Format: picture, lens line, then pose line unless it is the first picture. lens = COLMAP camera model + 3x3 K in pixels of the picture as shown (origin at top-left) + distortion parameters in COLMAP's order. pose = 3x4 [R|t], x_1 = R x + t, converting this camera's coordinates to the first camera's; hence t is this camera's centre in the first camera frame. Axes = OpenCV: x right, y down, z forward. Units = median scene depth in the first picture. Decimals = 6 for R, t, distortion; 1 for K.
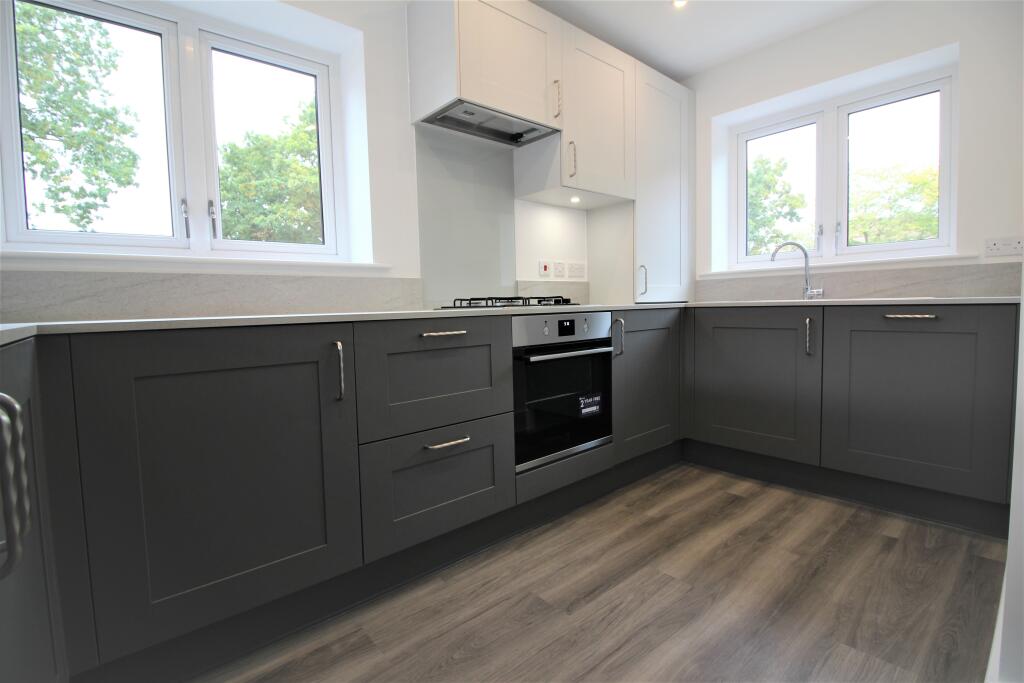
lens RADIAL K [[470.4, 0, 511.9], [0, 470.4, 335.1], [0, 0, 1]] dist [-0.014596, -0.001931]
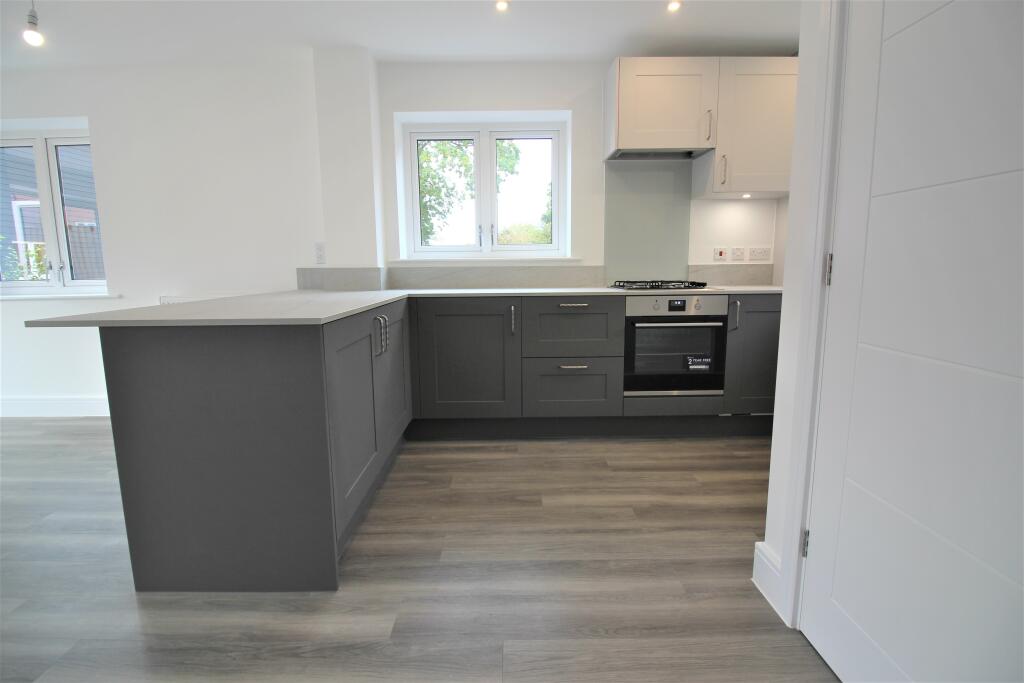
lens RADIAL K [[470.4, 0, 512.6], [0, 470.4, 333.7], [0, 0, 1]] dist [-0.014596, -0.001931]
pose [[0.761149, 0.107273, -0.639644, 0.603924], [-0.048650, 0.992892, 0.108624, -0.056731], [0.646750, -0.051560, 0.760957, -0.365687]]
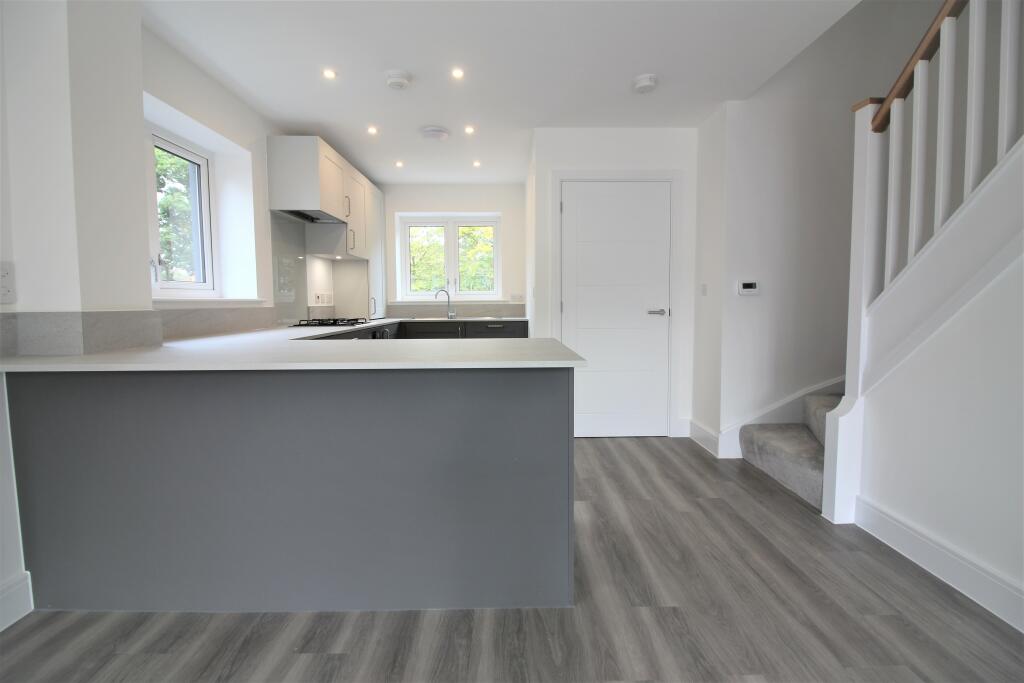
lens RADIAL K [[470.4, 0, 514.6], [0, 470.4, 335.8], [0, 0, 1]] dist [-0.014596, -0.001931]
pose [[0.636361, -0.039074, 0.770402, -0.951741], [0.044597, 0.998909, 0.013826, -0.011203], [-0.770102, 0.025559, 0.637409, -0.654368]]
